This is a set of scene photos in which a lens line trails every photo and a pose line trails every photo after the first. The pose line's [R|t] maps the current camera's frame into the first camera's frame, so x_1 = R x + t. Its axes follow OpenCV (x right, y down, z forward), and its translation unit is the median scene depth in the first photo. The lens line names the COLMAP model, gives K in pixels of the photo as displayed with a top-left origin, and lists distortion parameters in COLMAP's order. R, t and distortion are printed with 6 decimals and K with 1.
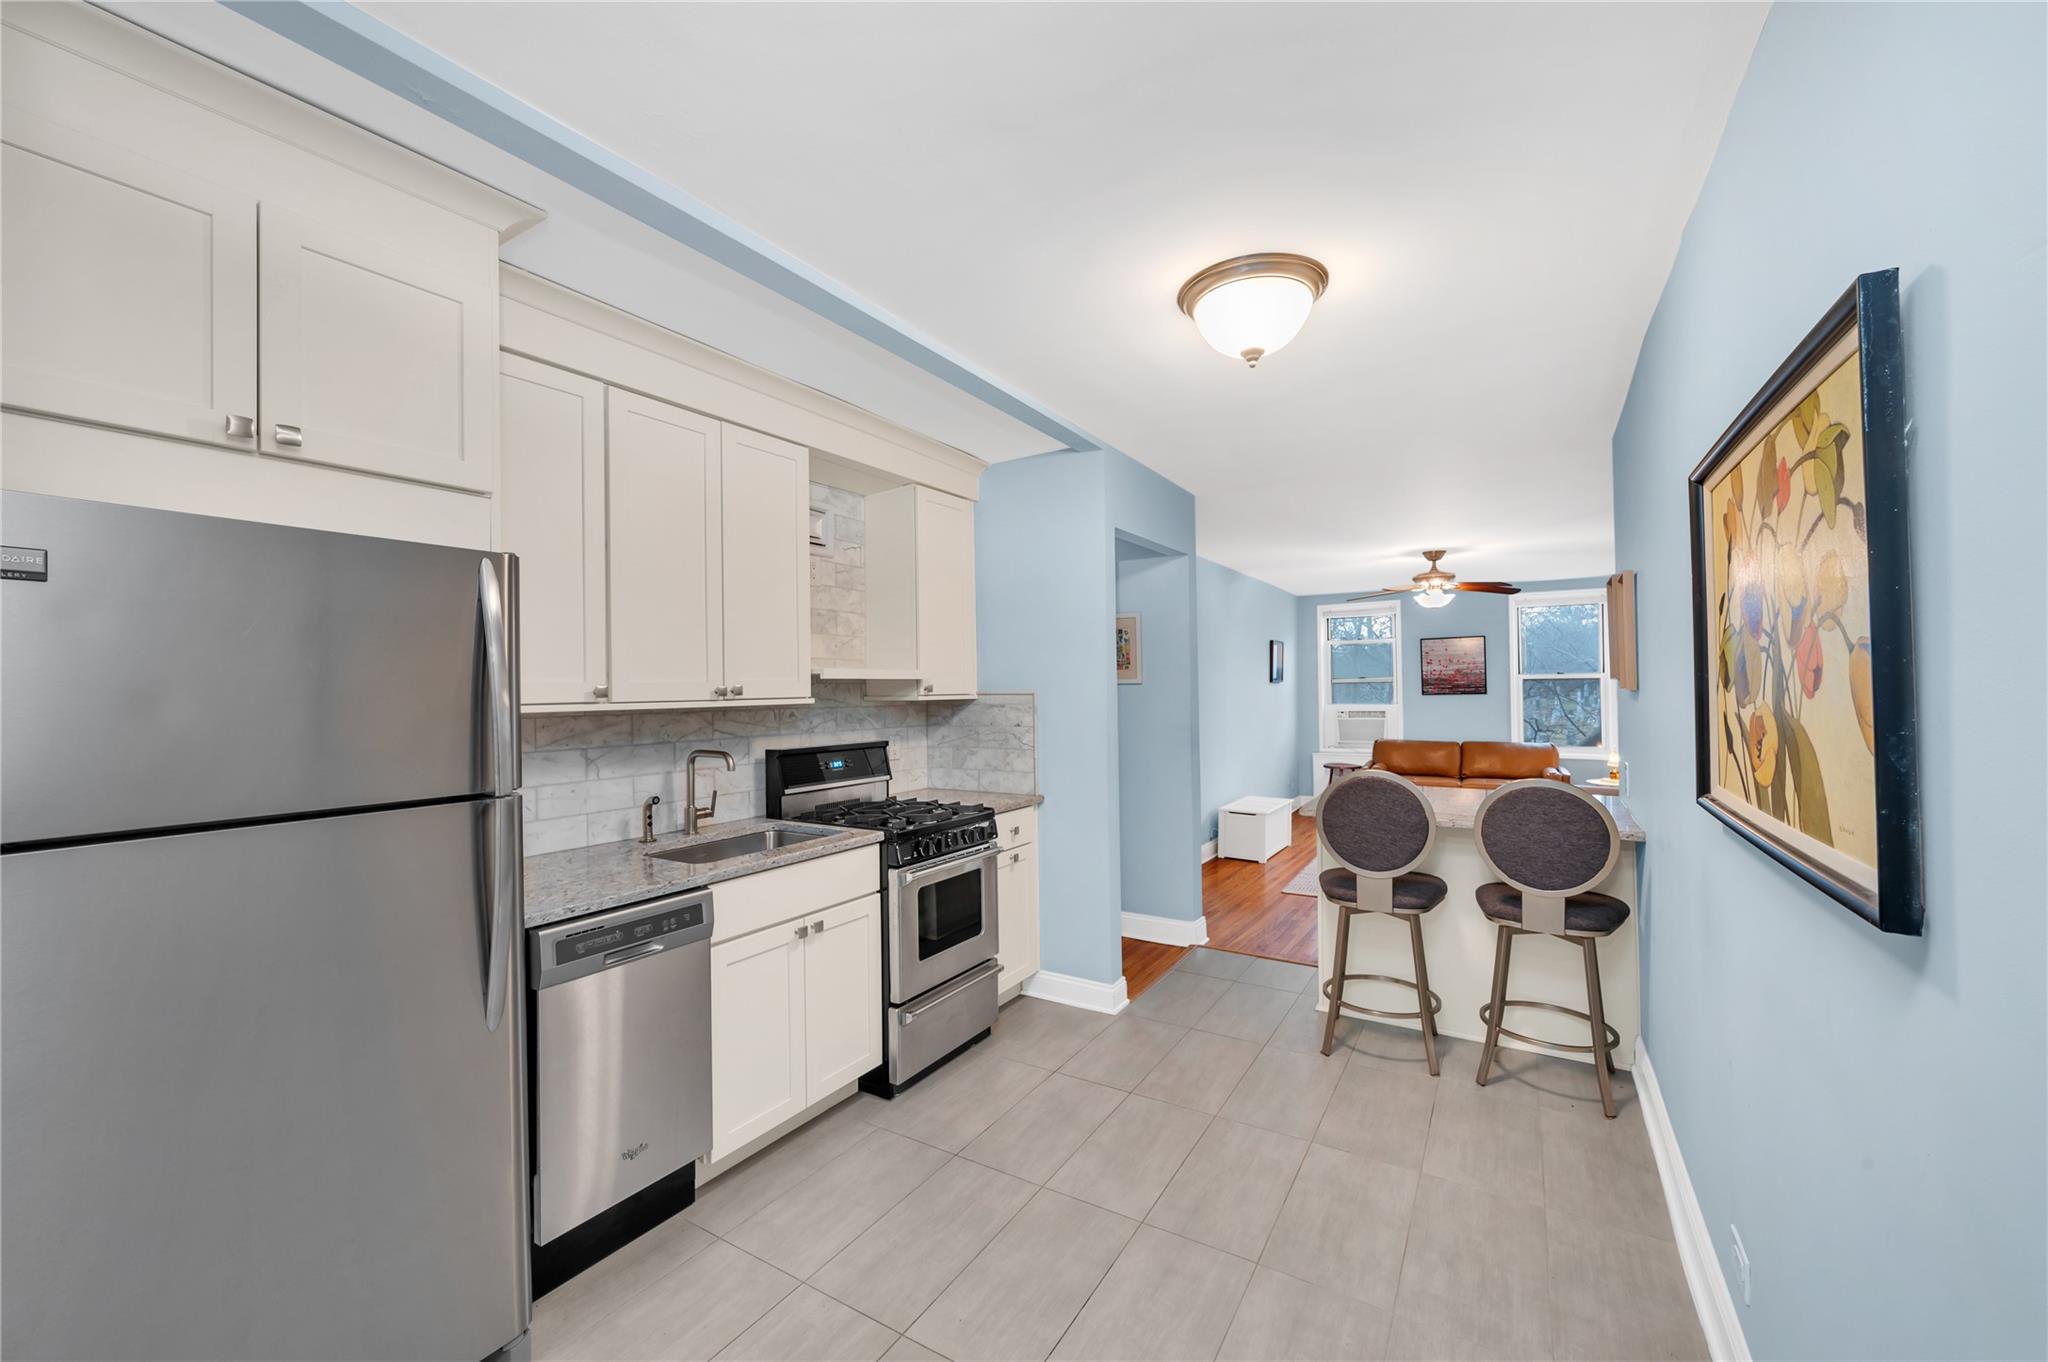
lens RADIAL K [[811.1, 0, 1013.9], [0, 811.1, 682.0], [0, 0, 1]] dist [-0.001034, -0.000186]
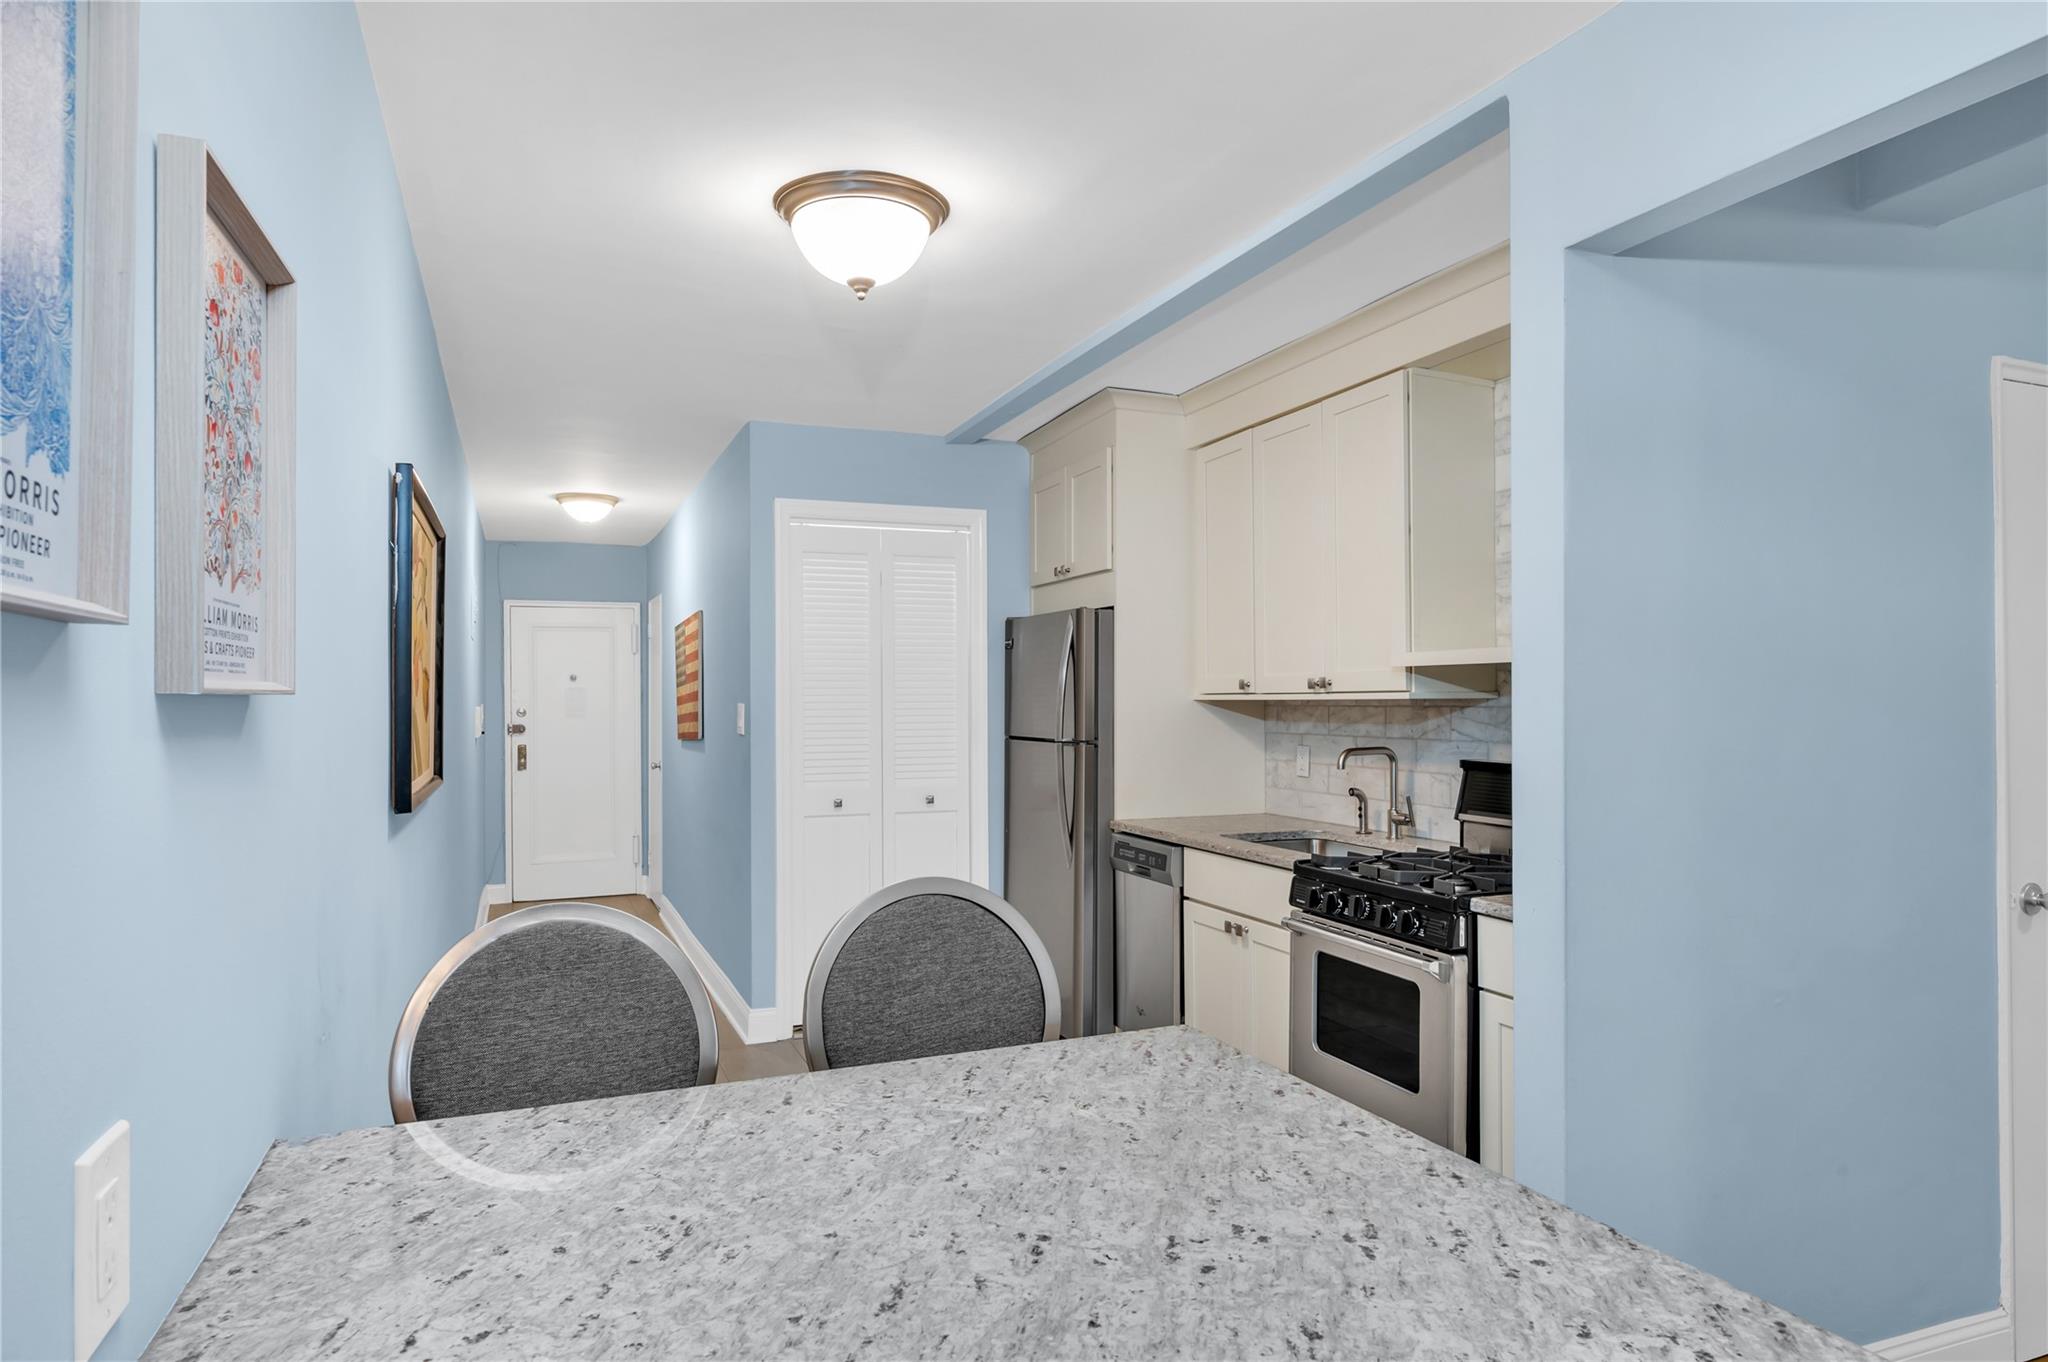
lens RADIAL K [[1142.3, 0, 1024.0], [0, 1142.3, 681.0], [0, 0, 1]] dist [-0.000567, -0.000149]
pose [[-0.570517, 0.002970, -0.821281, 0.801289], [0.017193, 0.999817, -0.008328, 0.011408], [0.821106, -0.018872, -0.570464, 1.242110]]
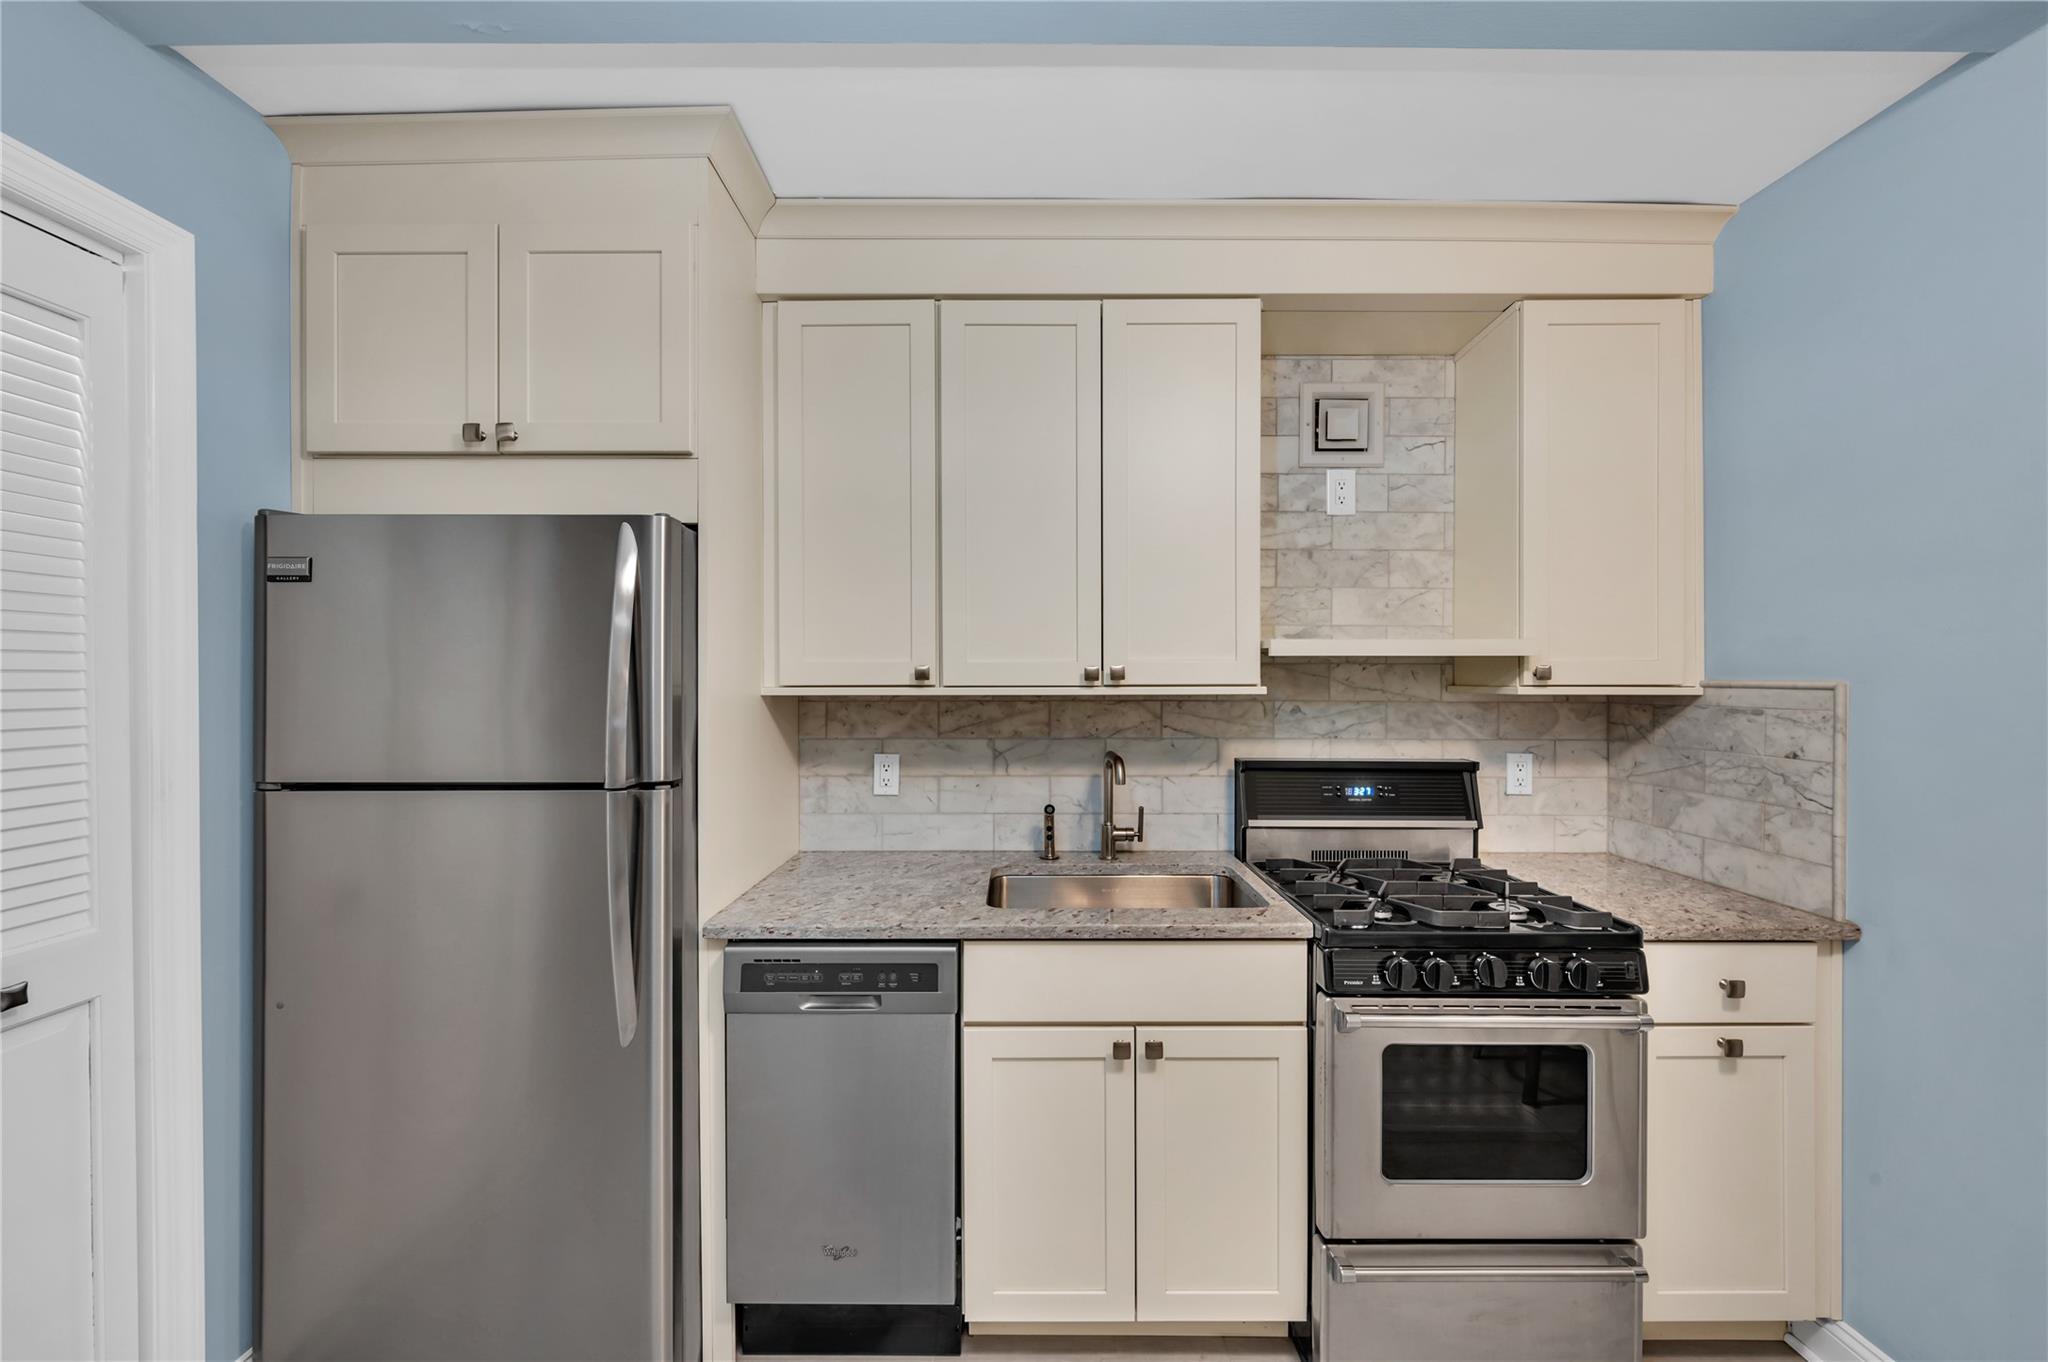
lens RADIAL K [[811.1, 0, 1013.9], [0, 811.1, 682.0], [0, 0, 1]] dist [-0.001034, -0.000186]
pose [[0.537400, 0.018431, -0.843126, 0.178541], [-0.000075, 0.999762, 0.021808, 0.002273], [0.843327, -0.011656, 0.537274, 0.455419]]
